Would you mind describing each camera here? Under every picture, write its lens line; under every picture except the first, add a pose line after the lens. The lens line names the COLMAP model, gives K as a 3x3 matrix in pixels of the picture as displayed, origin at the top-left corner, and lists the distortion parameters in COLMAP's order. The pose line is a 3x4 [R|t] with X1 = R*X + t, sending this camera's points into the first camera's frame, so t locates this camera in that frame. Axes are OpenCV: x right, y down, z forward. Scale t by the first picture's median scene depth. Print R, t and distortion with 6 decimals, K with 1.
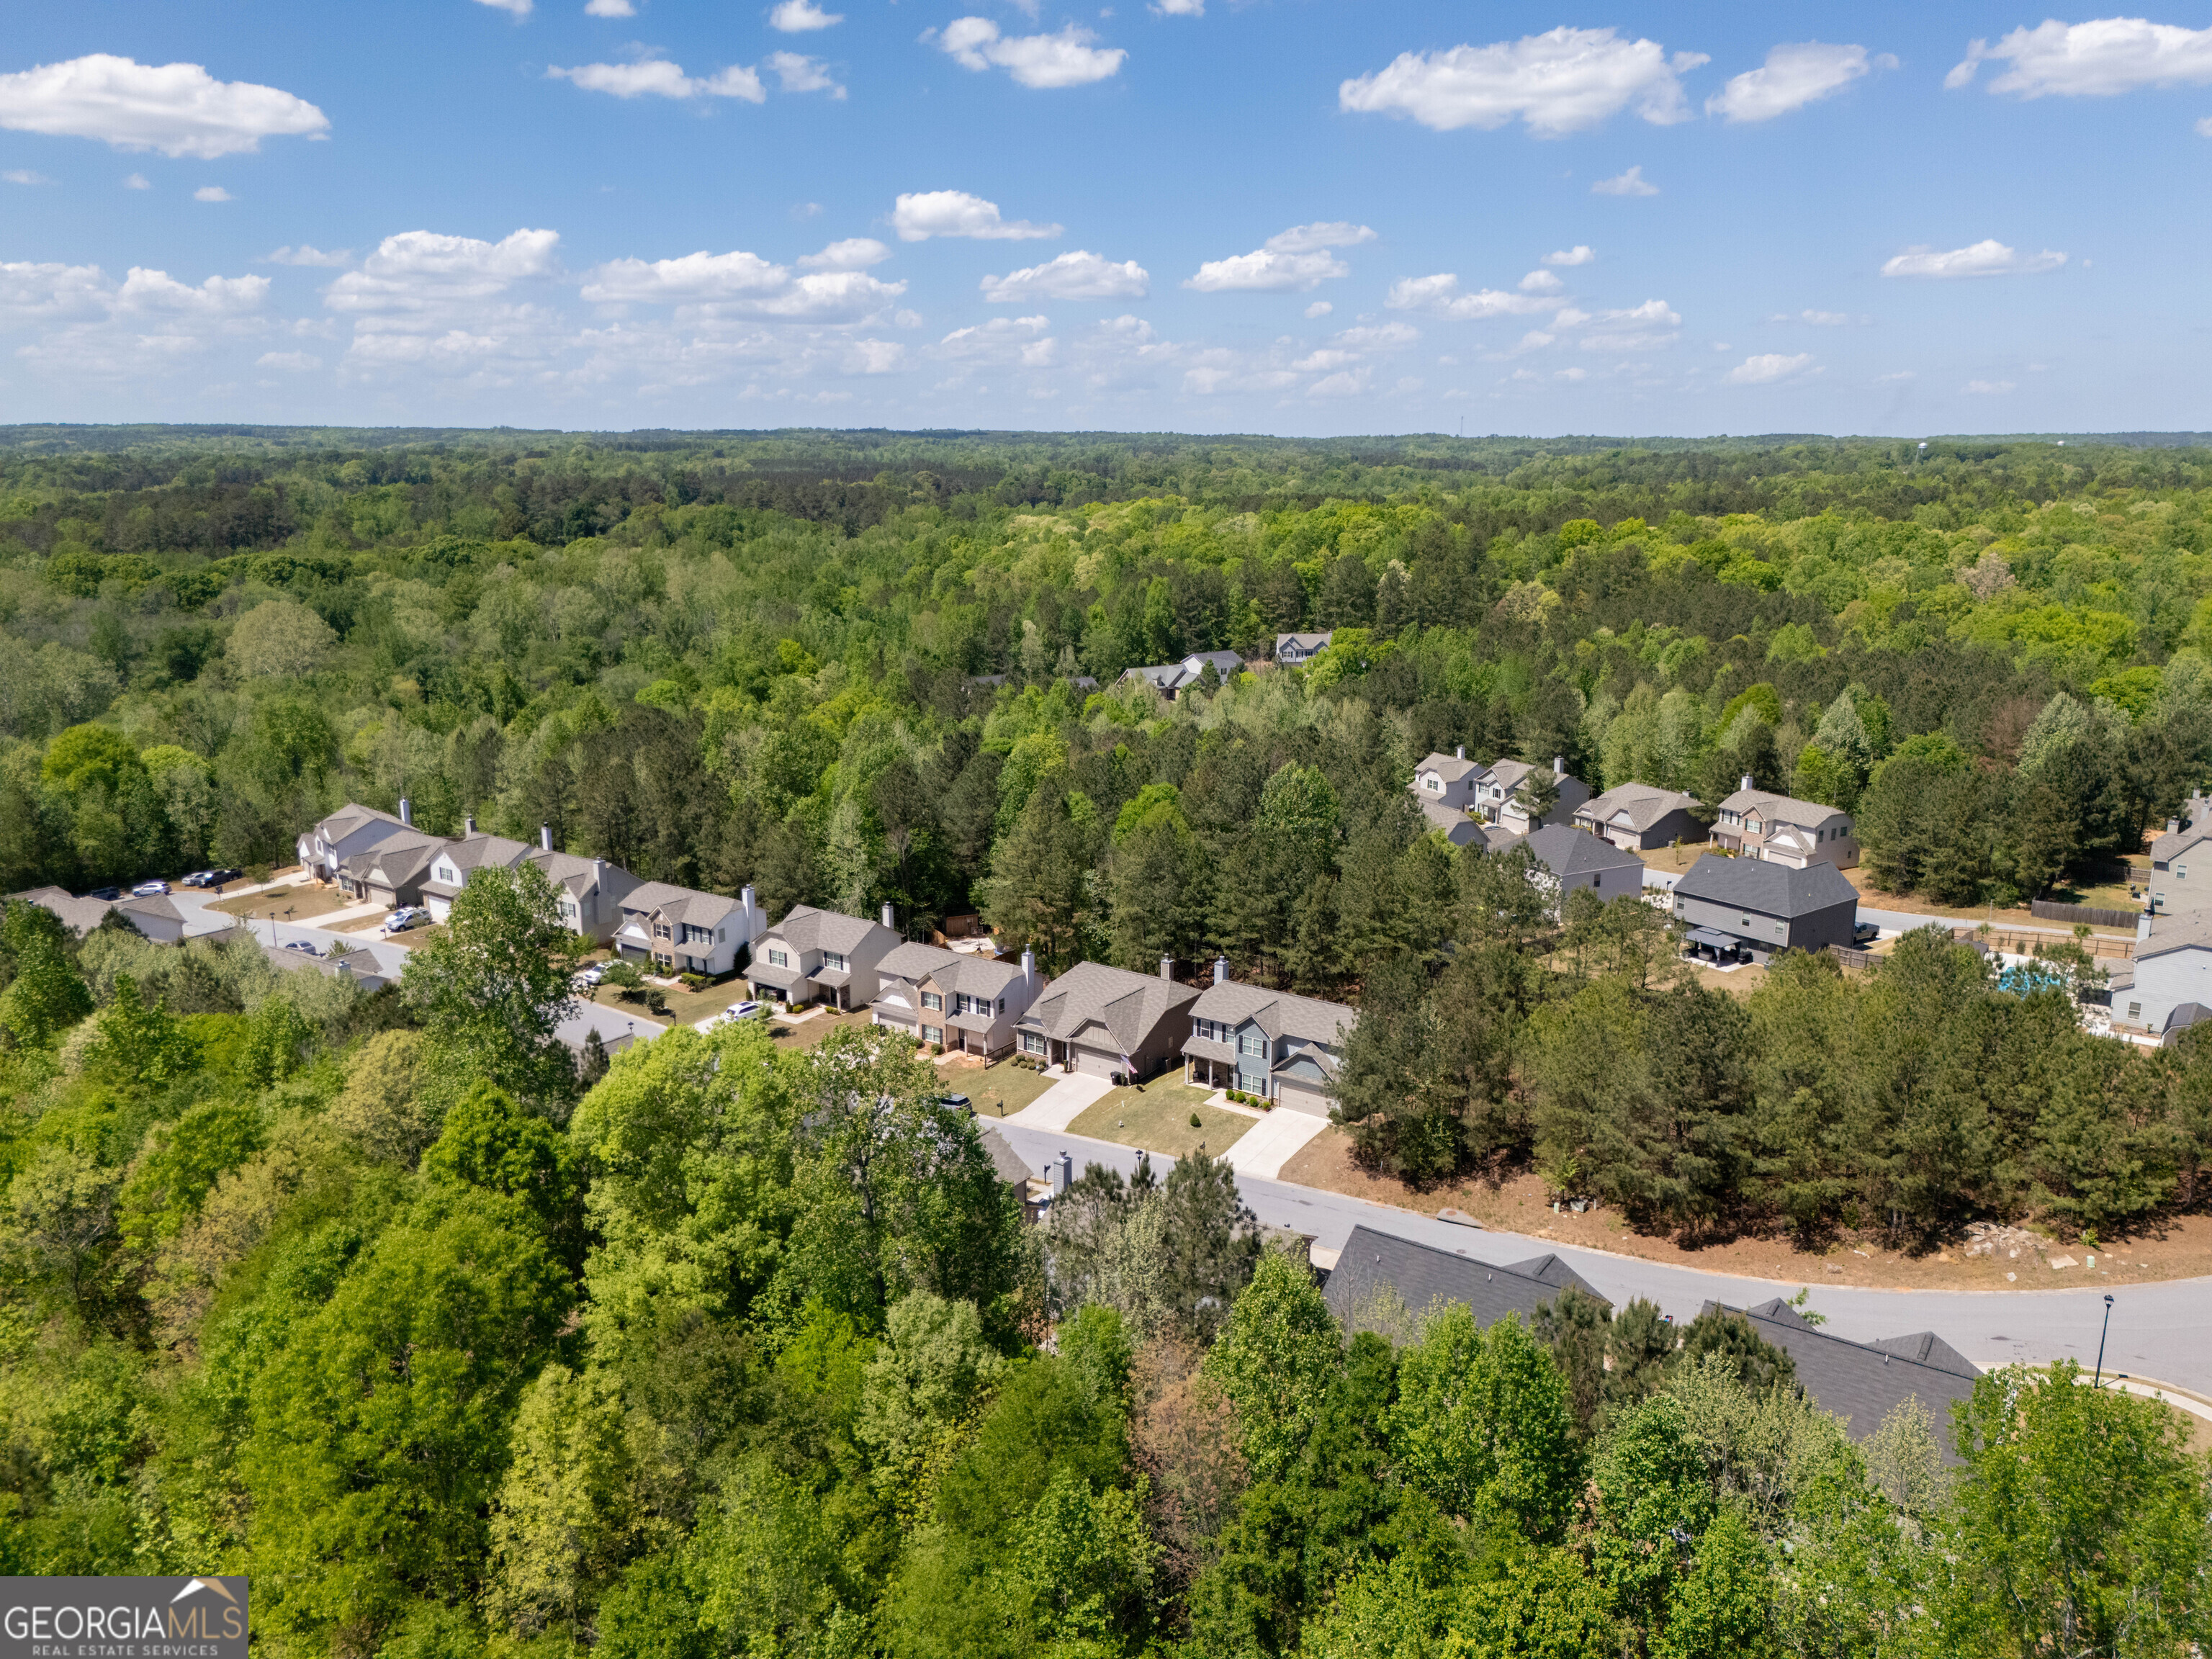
lens RADIAL K [[1623.2, 0, 1109.2], [0, 1623.2, 839.0], [0, 0, 1]] dist [0.040263, -0.033521]
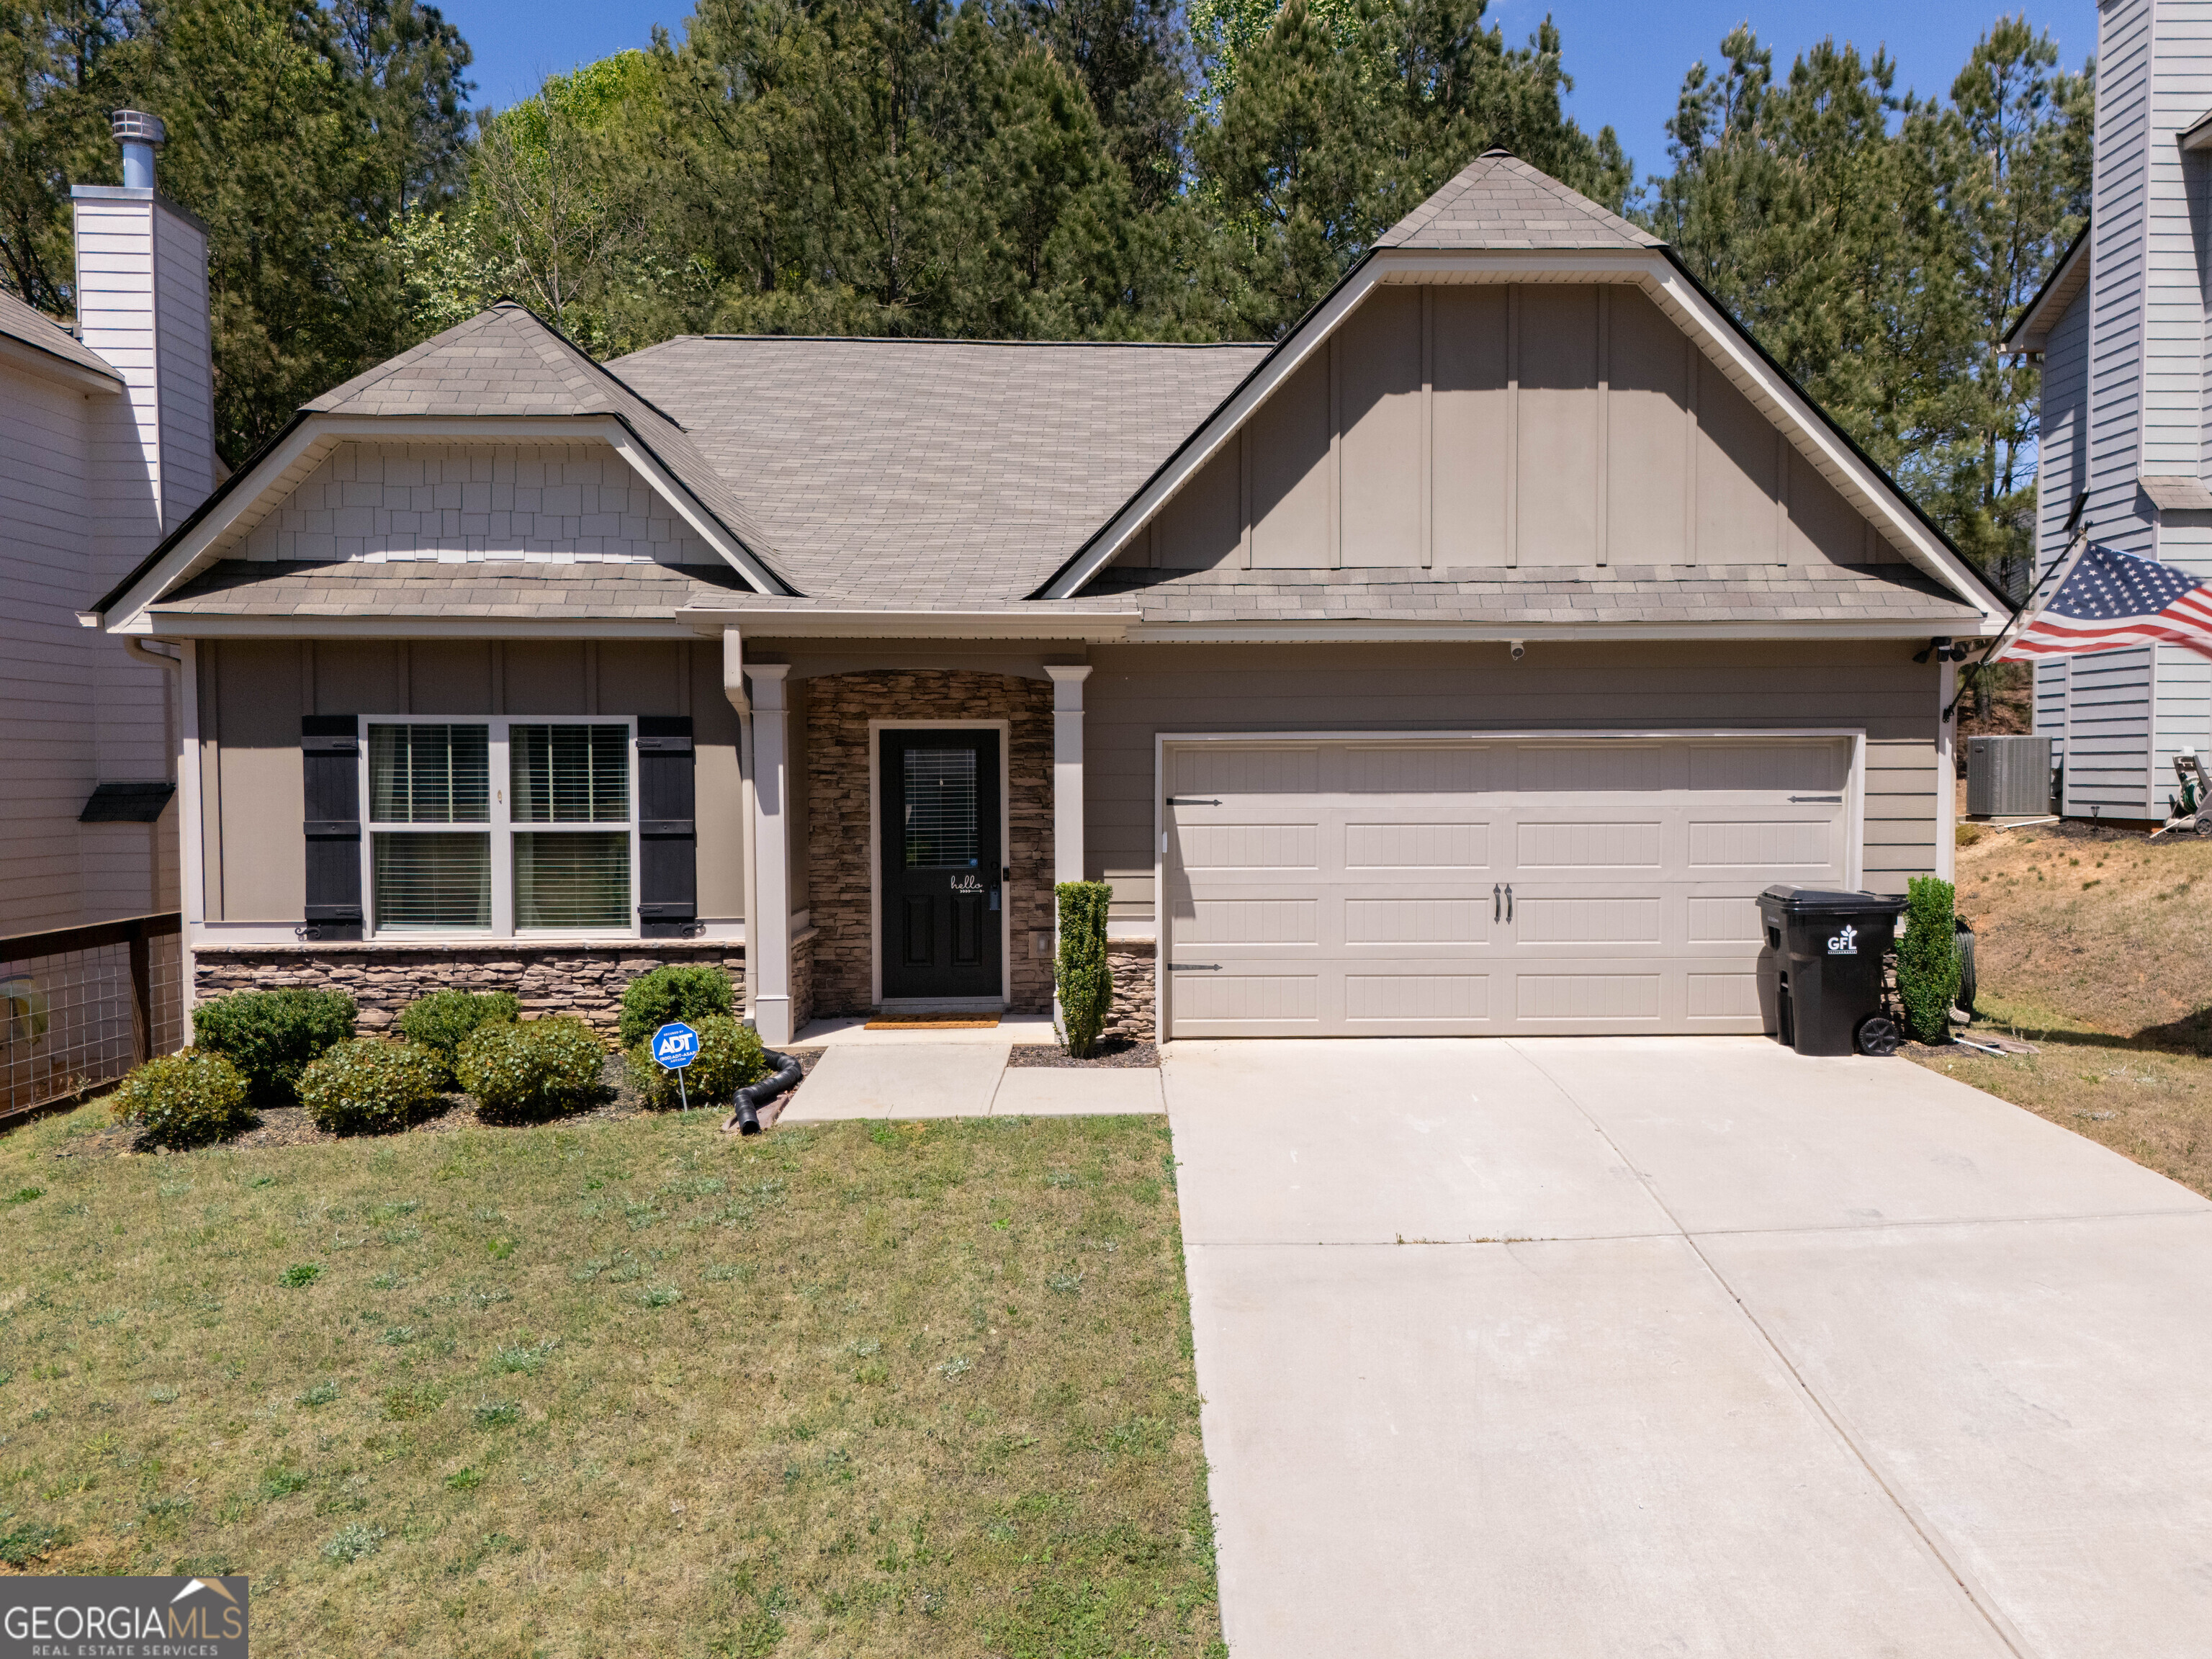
lens RADIAL K [[1623.2, 0, 1116.0], [0, 1623.2, 835.4], [0, 0, 1]] dist [0.040263, -0.033521]
pose [[0.791563, -0.026479, 0.610514, -0.056058], [0.142832, 0.979404, -0.142712, 0.114908], [-0.594161, 0.200166, 0.779042, 0.748821]]
